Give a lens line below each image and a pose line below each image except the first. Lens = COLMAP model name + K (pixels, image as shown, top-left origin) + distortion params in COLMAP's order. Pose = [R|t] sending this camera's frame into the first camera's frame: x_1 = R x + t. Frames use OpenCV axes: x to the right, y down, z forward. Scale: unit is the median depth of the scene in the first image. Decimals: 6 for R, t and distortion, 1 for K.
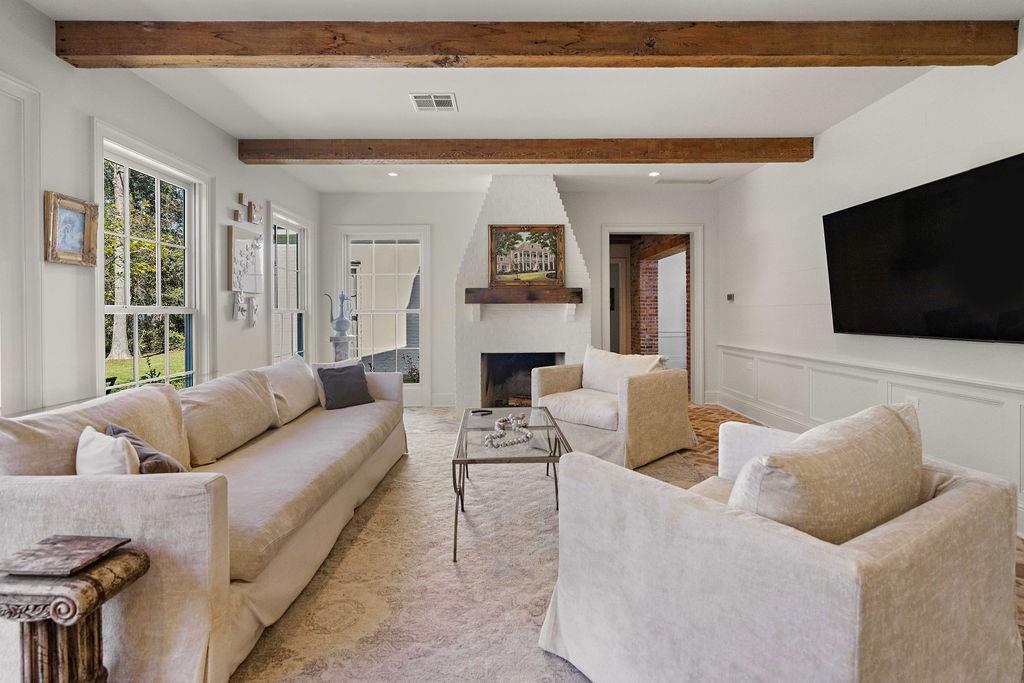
lens RADIAL K [[500.7, 0, 513.5], [0, 500.7, 317.9], [0, 0, 1]] dist [0.001343, 0.001188]
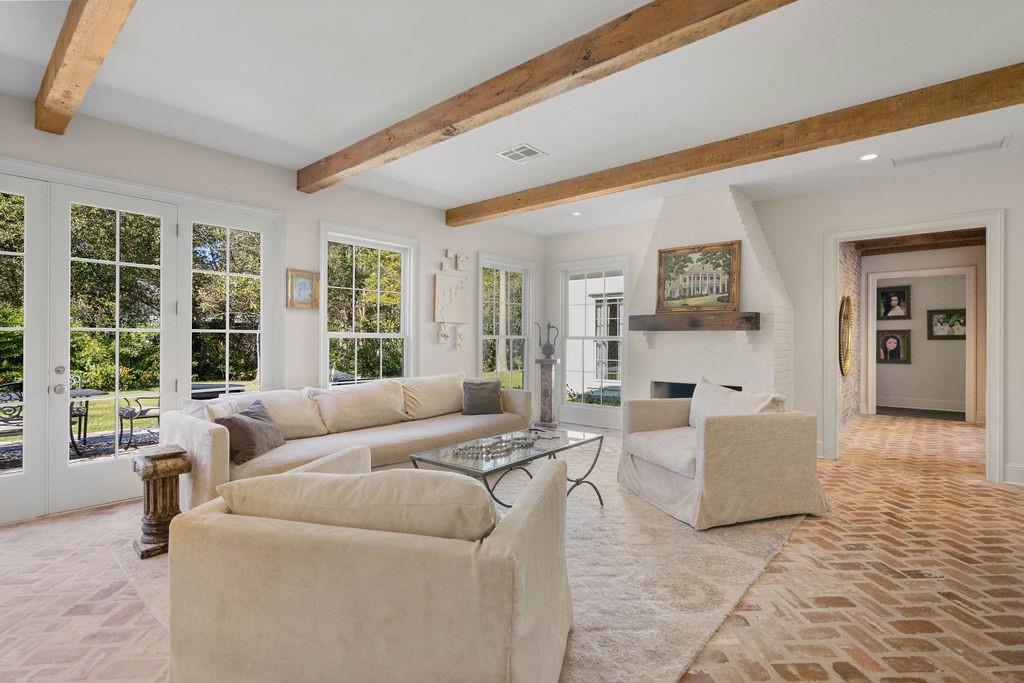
lens RADIAL K [[489.9, 0, 512.0], [0, 489.9, 341.5], [0, 0, 1]] dist [-0.000457, 0.000174]
pose [[0.745974, 0.013594, -0.665837, 0.384401], [-0.017601, 0.999845, 0.000694, -0.004114], [0.665743, 0.011202, 0.746097, 0.109170]]
